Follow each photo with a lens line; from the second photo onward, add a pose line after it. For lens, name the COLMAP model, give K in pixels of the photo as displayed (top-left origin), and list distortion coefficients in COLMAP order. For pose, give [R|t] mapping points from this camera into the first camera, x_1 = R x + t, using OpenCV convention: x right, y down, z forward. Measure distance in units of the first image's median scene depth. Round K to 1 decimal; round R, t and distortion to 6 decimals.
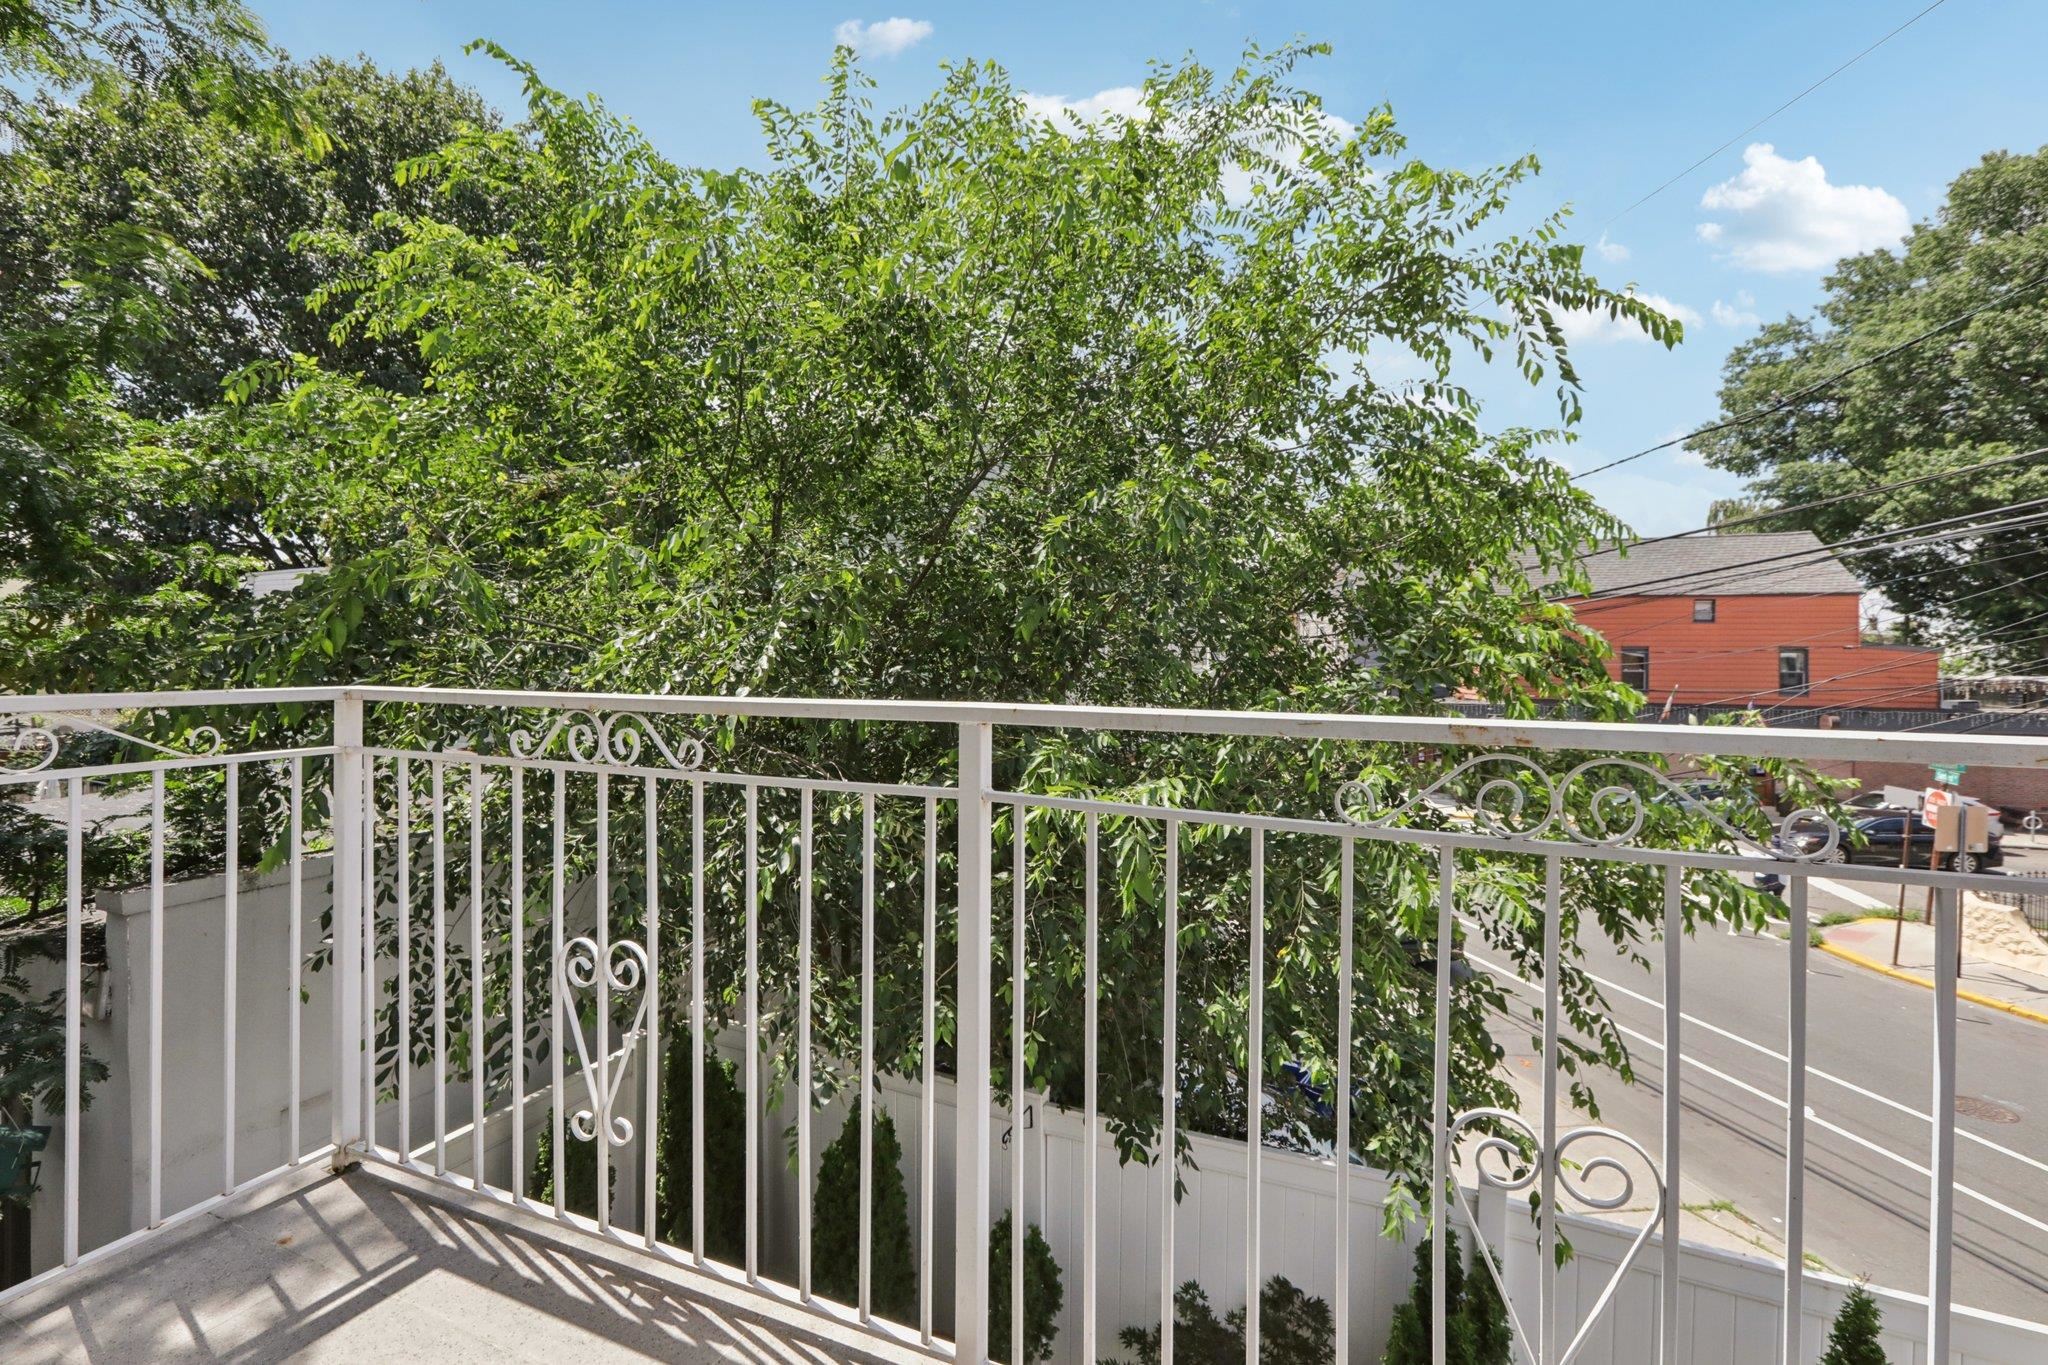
lens RADIAL K [[947.8, 0, 990.0], [0, 947.8, 667.0], [0, 0, 1]] dist [0.001204, 0.000133]
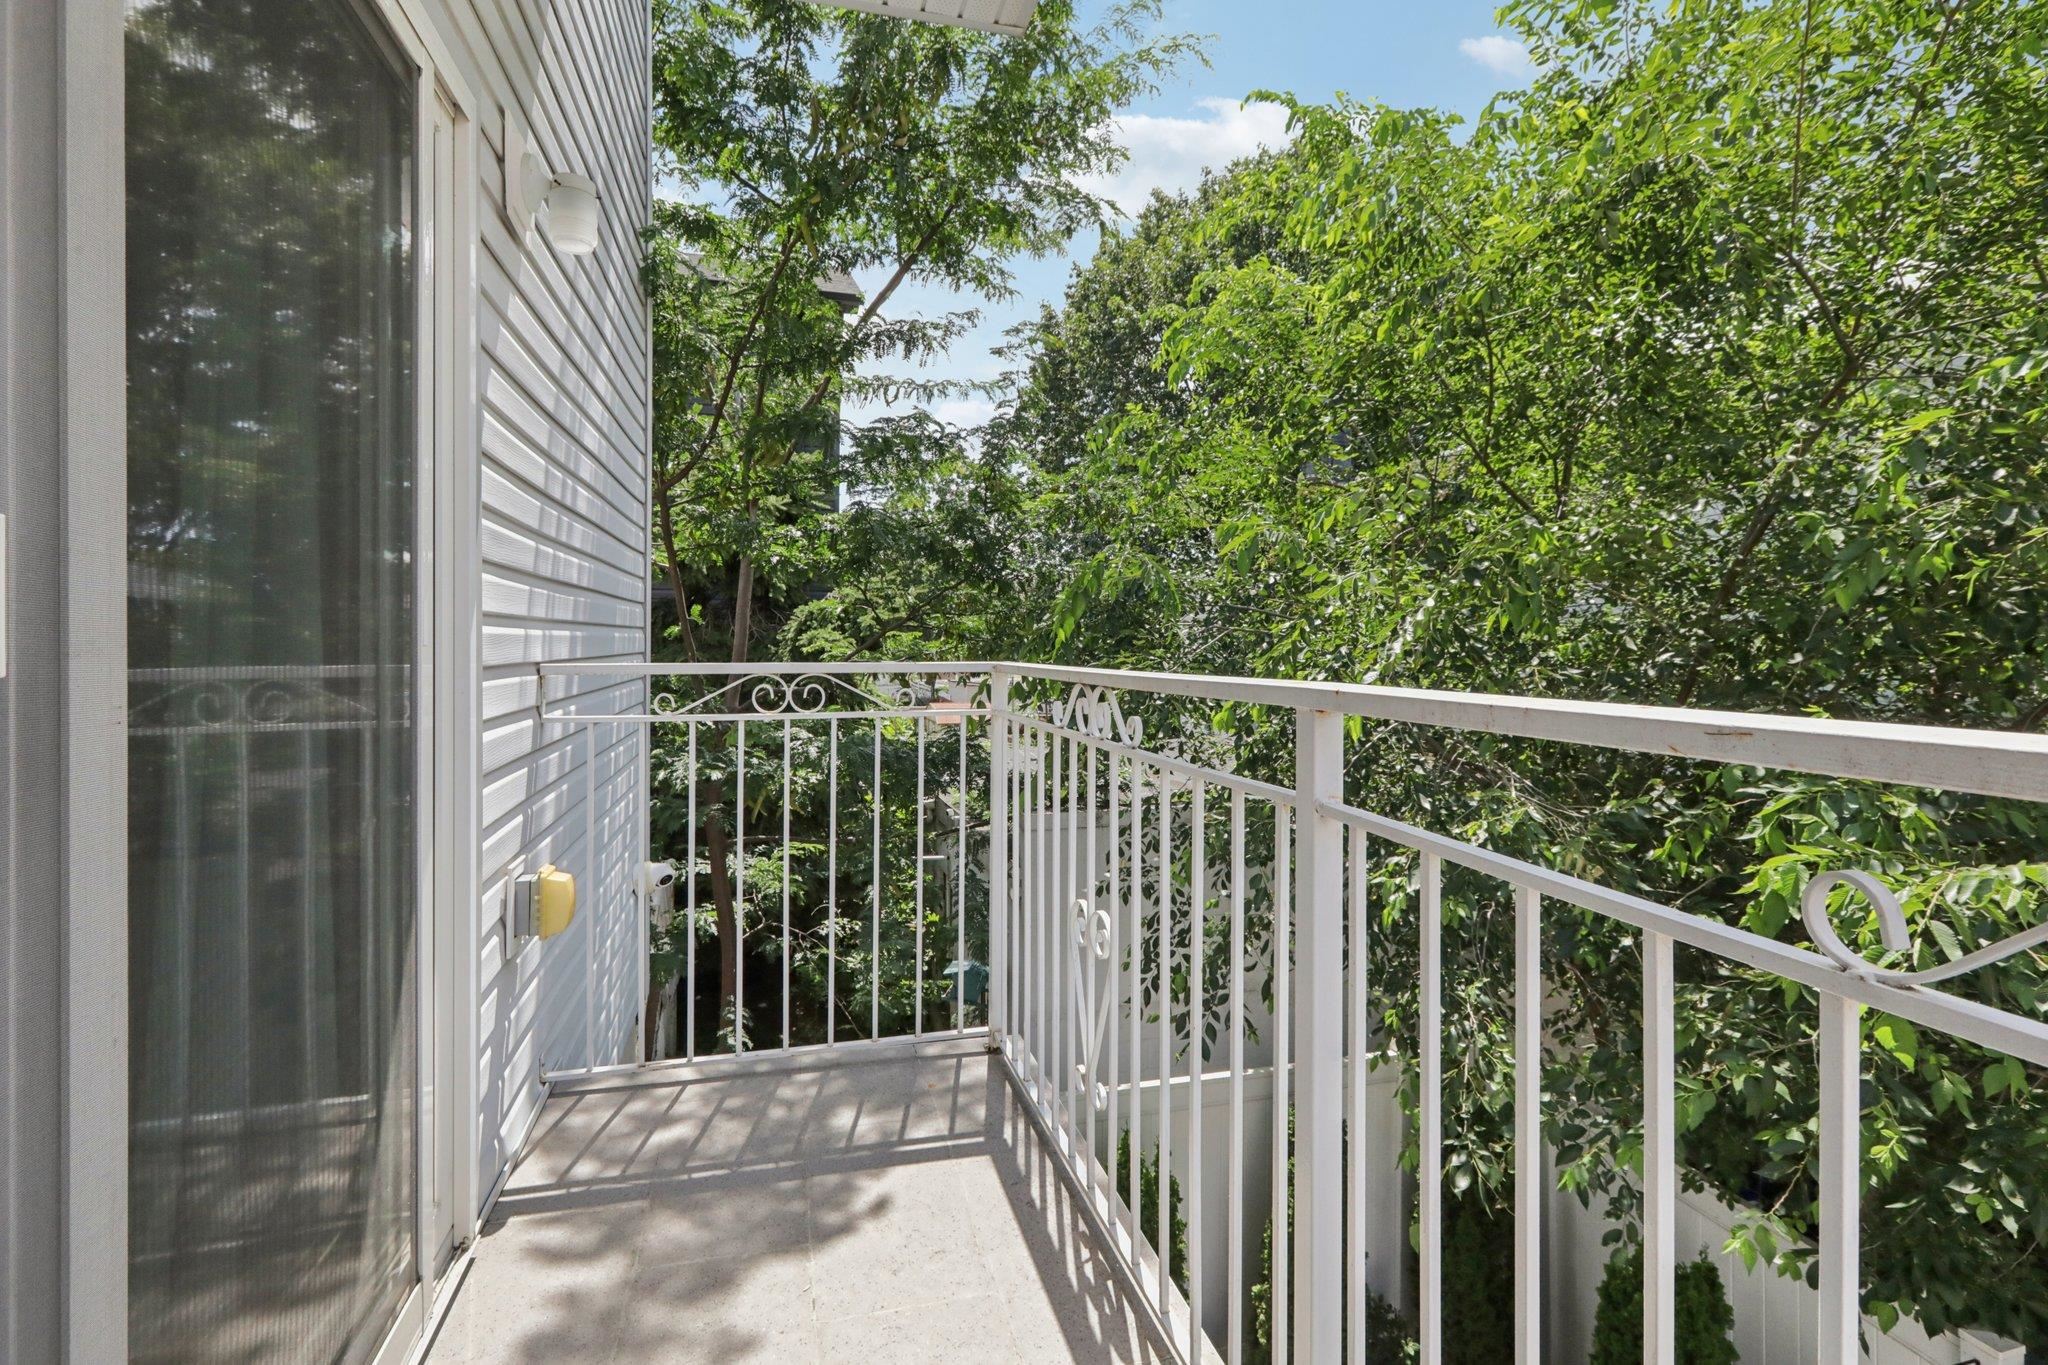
lens RADIAL K [[931.5, 0, 1016.7], [0, 931.5, 643.9], [0, 0, 1]] dist [-0.002335, -0.000361]
pose [[0.613874, -0.002053, -0.789402, 0.184413], [-0.017548, 0.999714, -0.016246, 0.010948], [0.789209, 0.023826, 0.613662, 0.161419]]
